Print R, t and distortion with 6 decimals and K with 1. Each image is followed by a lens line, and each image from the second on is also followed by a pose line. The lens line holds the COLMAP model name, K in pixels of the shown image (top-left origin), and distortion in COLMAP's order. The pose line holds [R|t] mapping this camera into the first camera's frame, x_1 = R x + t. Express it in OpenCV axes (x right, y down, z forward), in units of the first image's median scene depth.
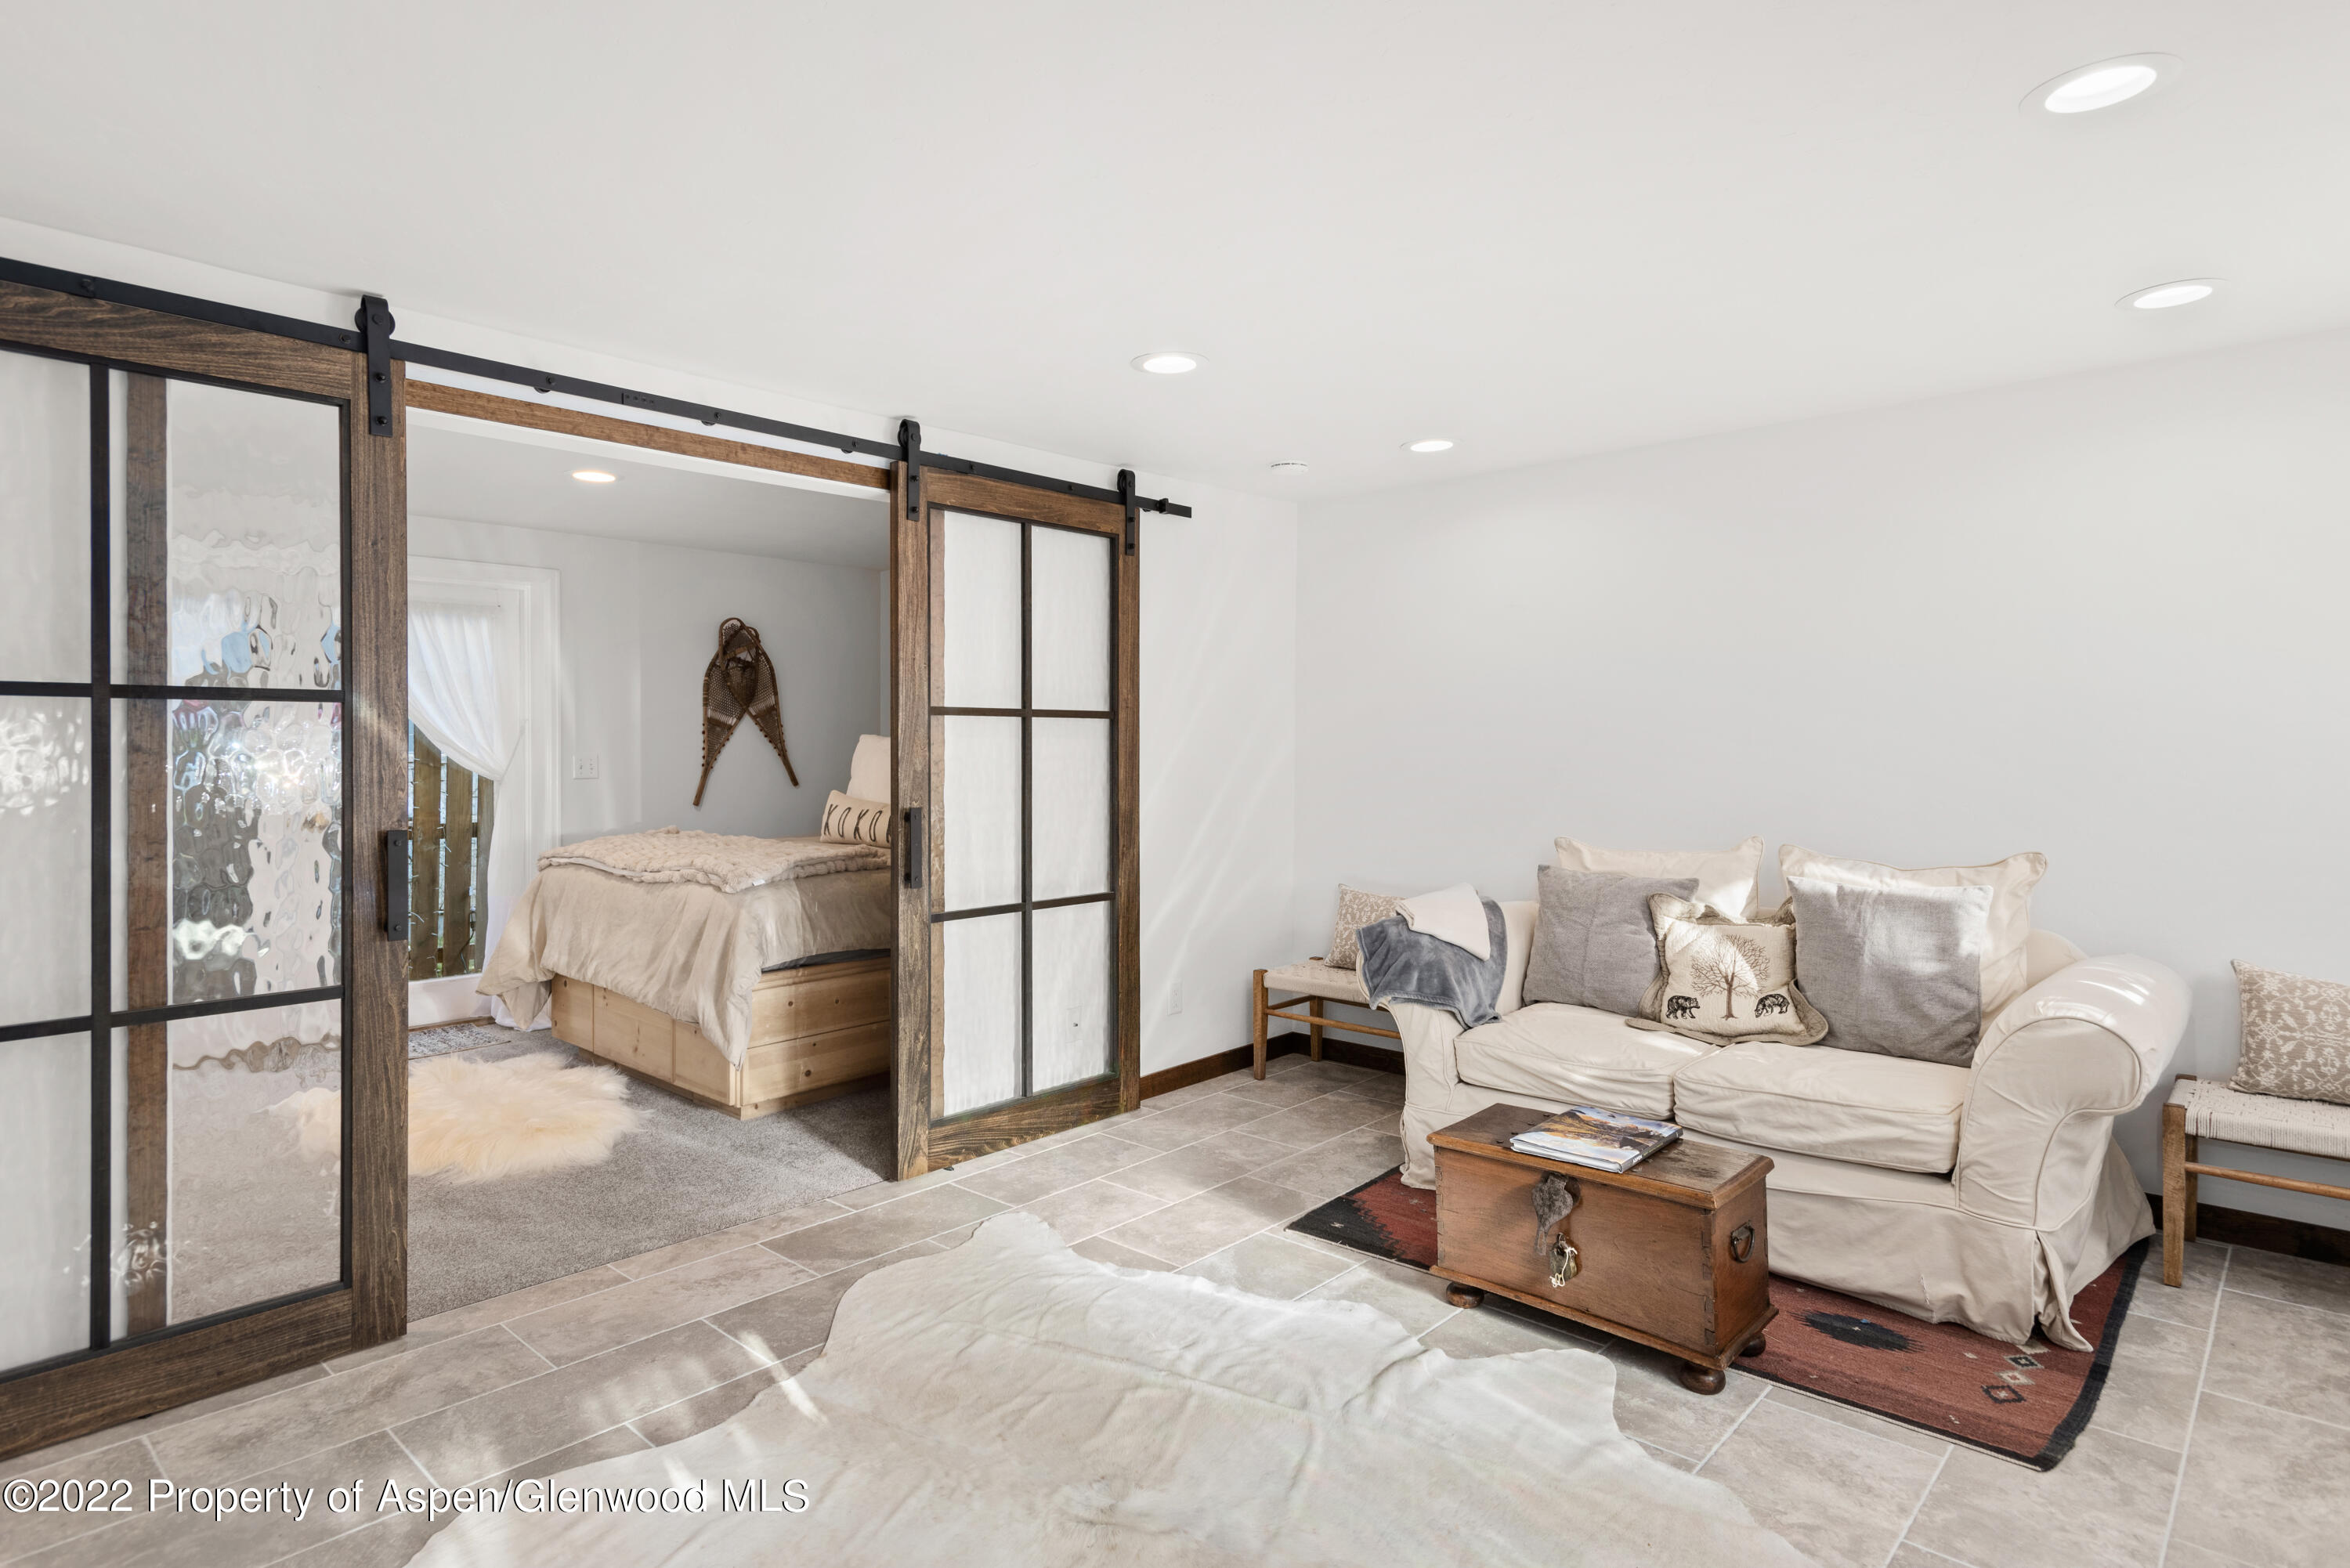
lens RADIAL K [[1274.2, 0, 1171.0], [0, 1274.2, 751.5], [0, 0, 1]] dist [0.020305, -0.002304]
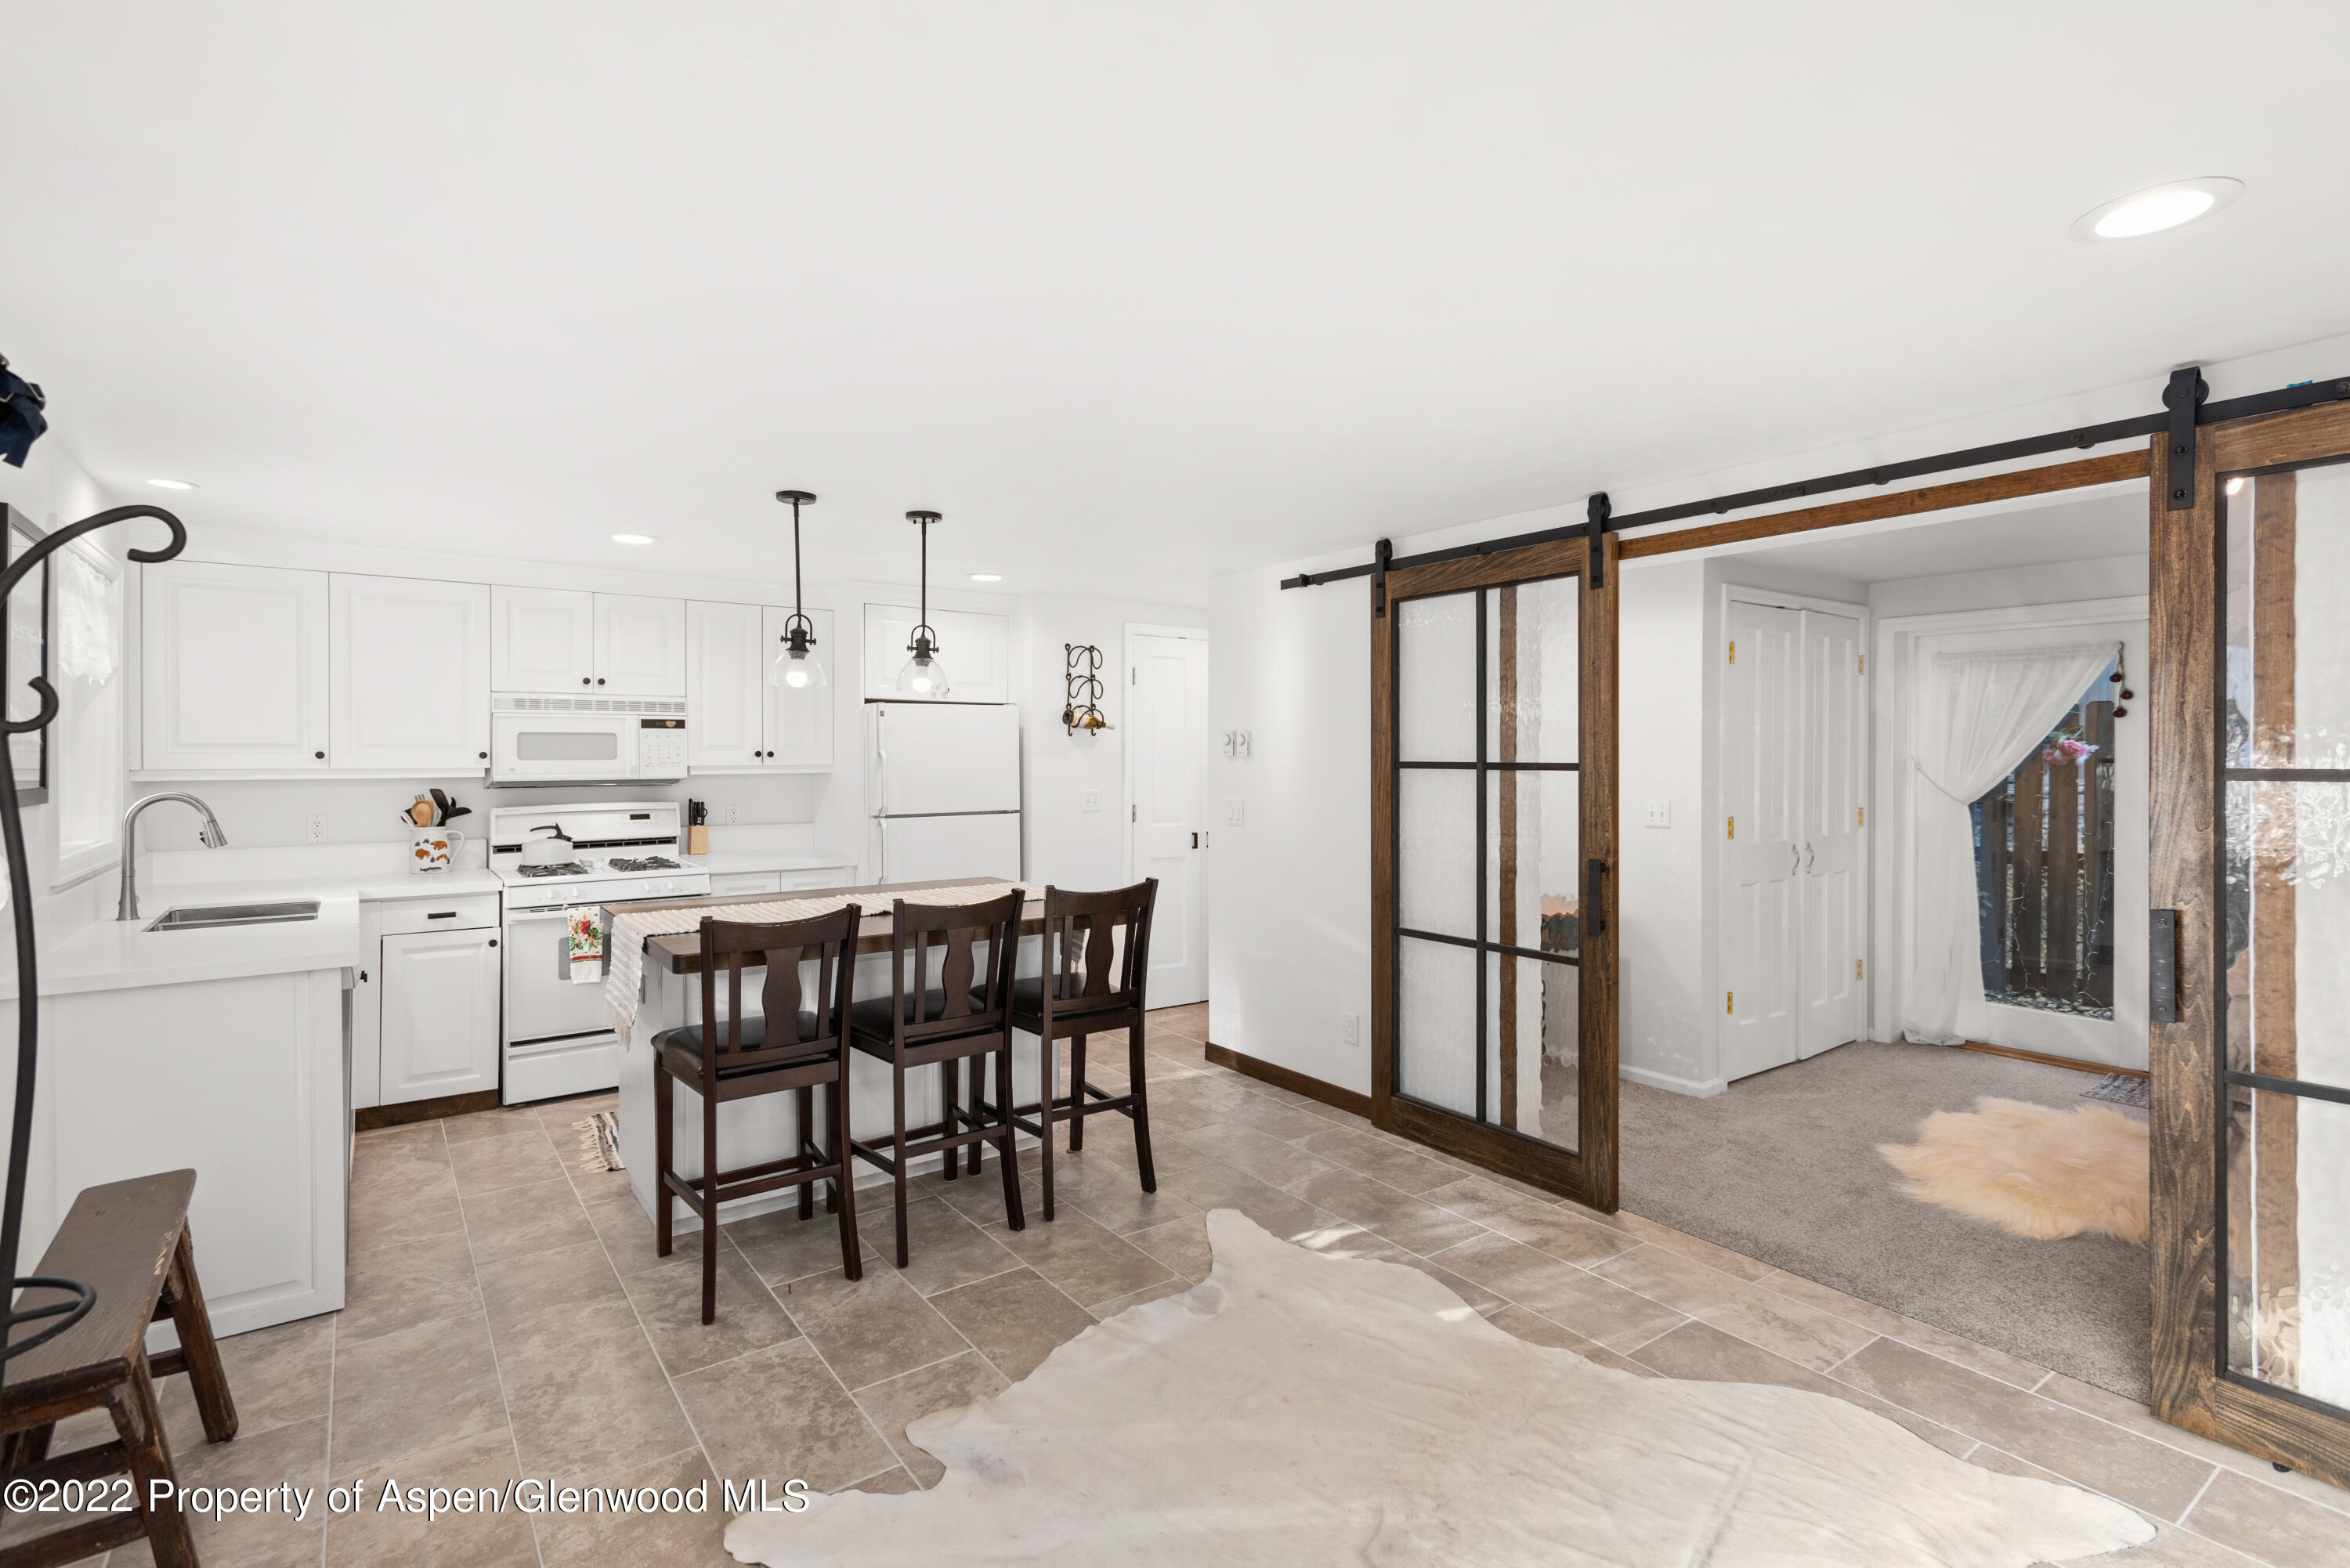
lens RADIAL K [[1113.4, 0, 1172.0], [0, 1113.4, 757.5], [0, 0, 1]] dist [0.021051, -0.006581]
pose [[-0.201990, 0.004572, -0.979377, 0.454580], [-0.005298, 0.999969, 0.005761, -0.036165], [0.979373, 0.006352, -0.201960, 0.490074]]
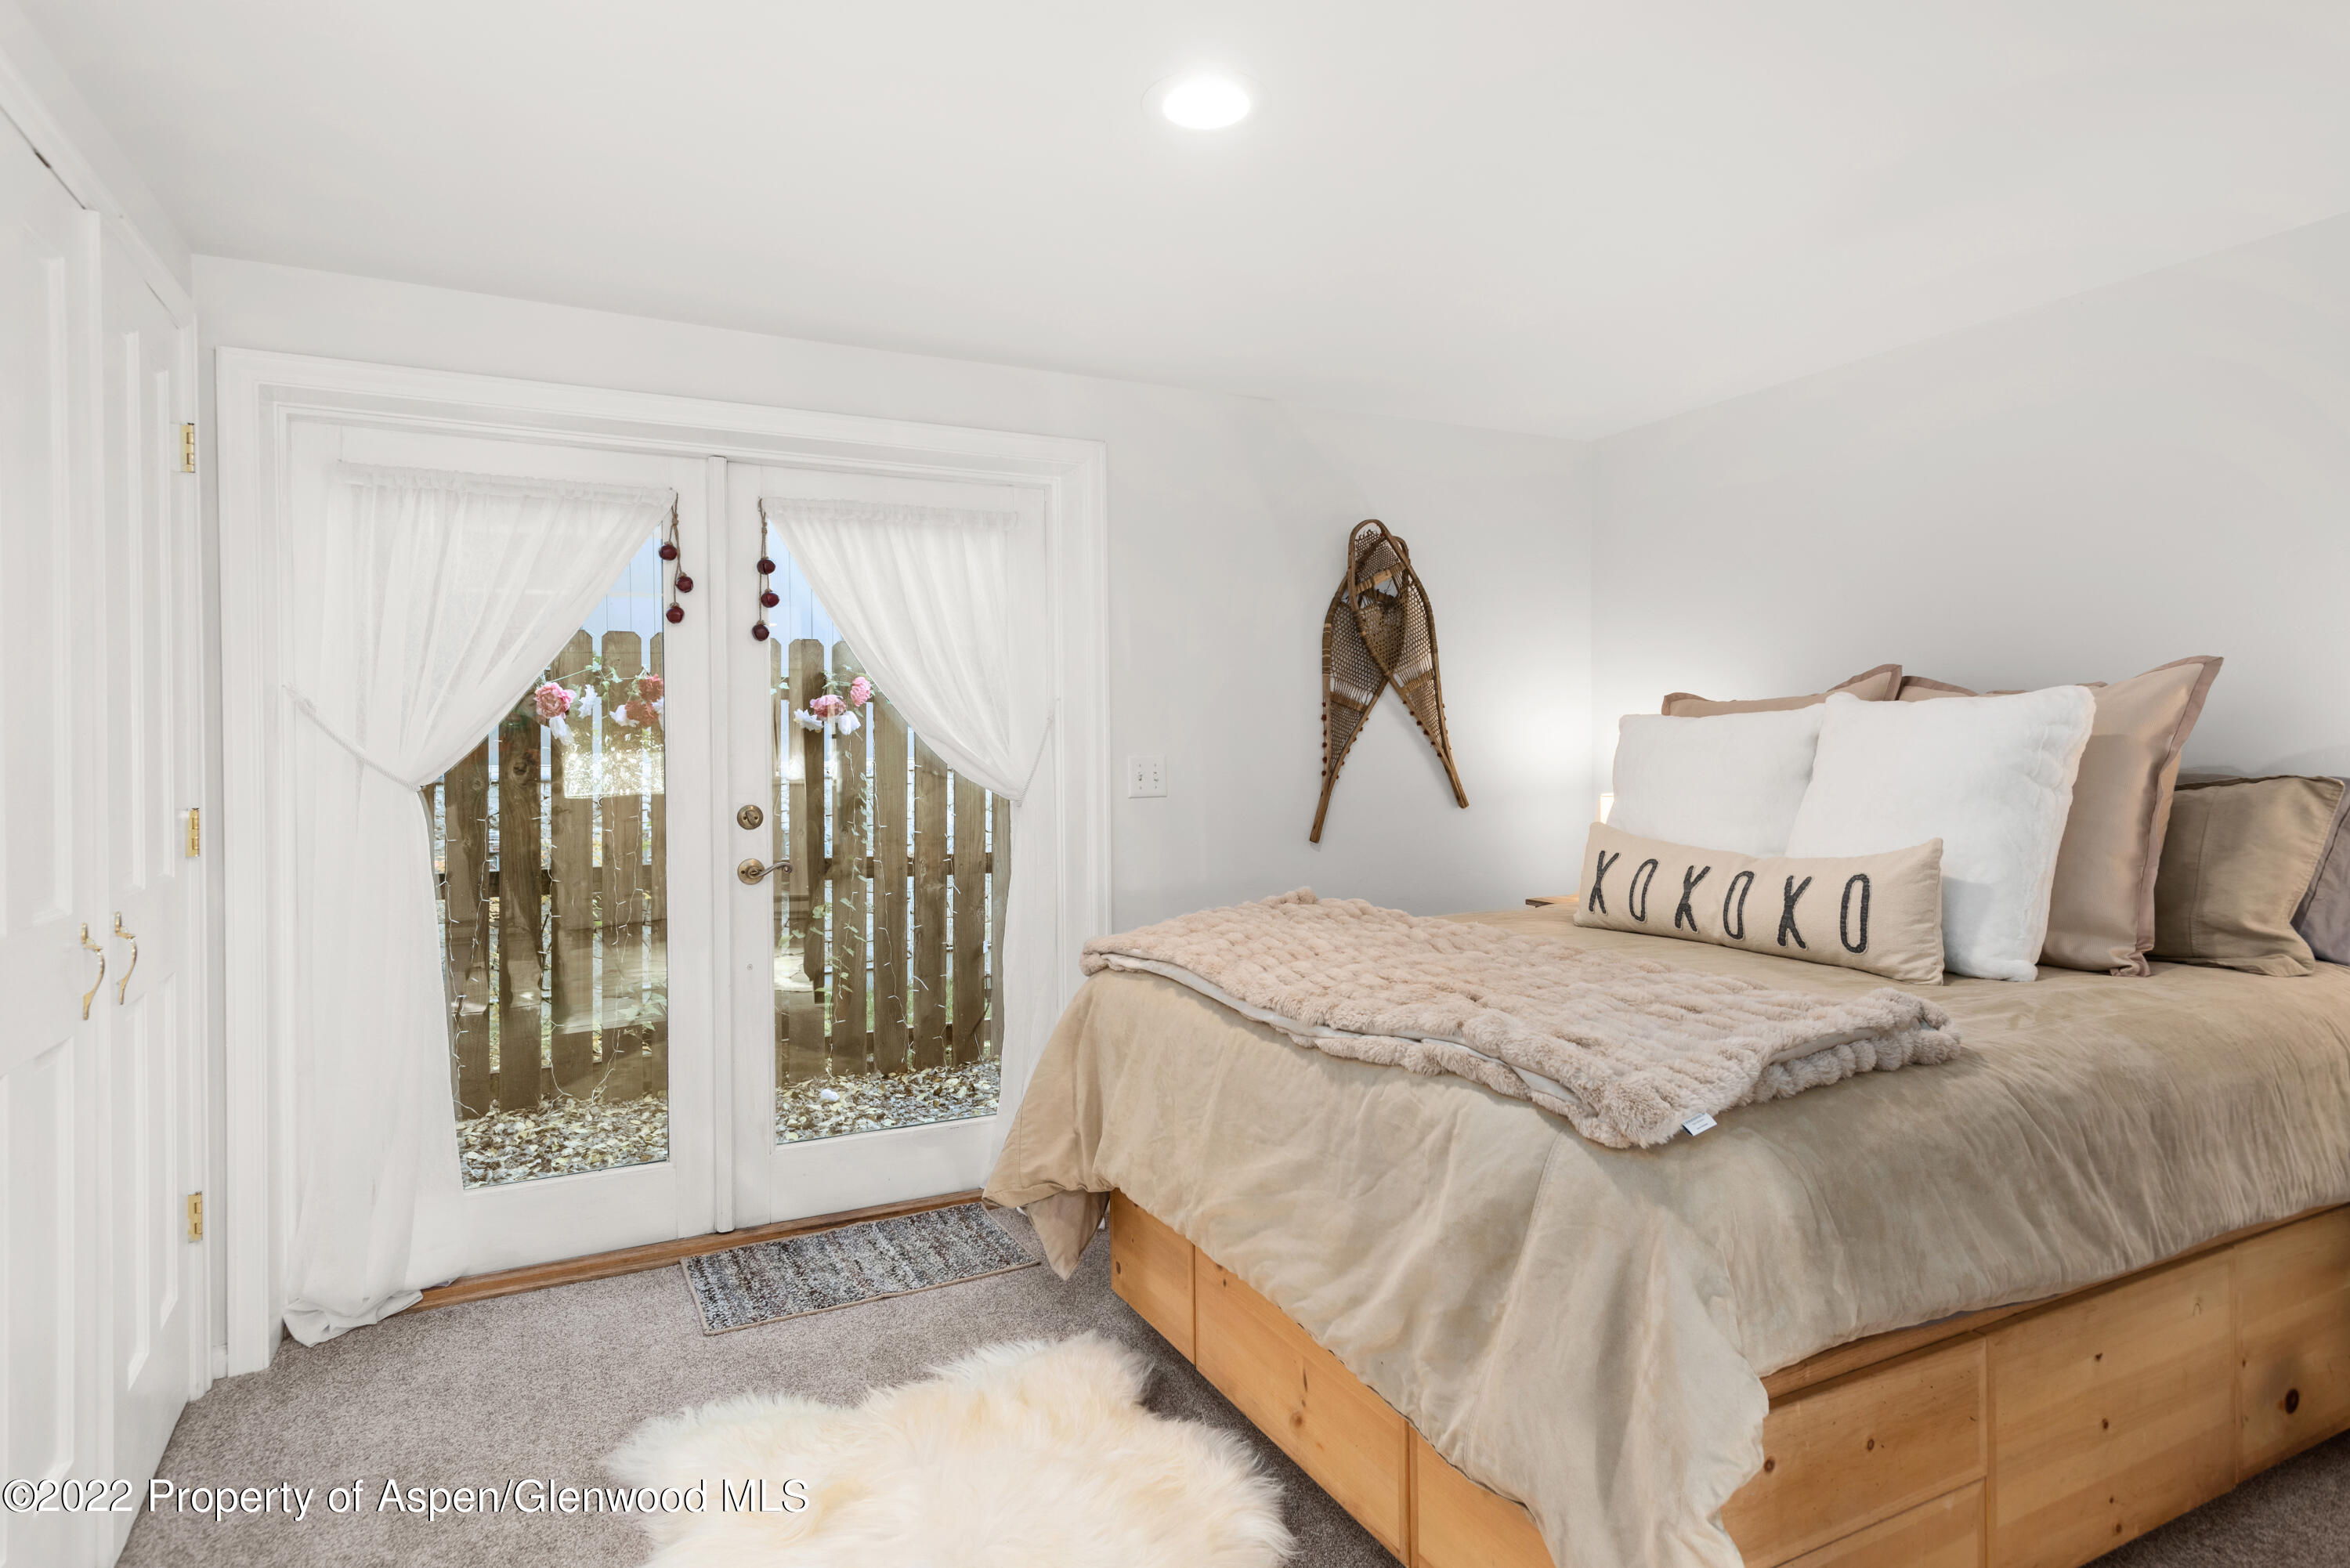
lens RADIAL K [[1263.1, 0, 1156.3], [0, 1263.1, 761.5], [0, 0, 1]] dist [0.021117, -0.006366]
pose [[0.930984, -0.007441, -0.364984, -0.325361], [0.008884, 0.999958, 0.002275, 0.004830], [0.364951, -0.005361, 0.931011, 0.620649]]
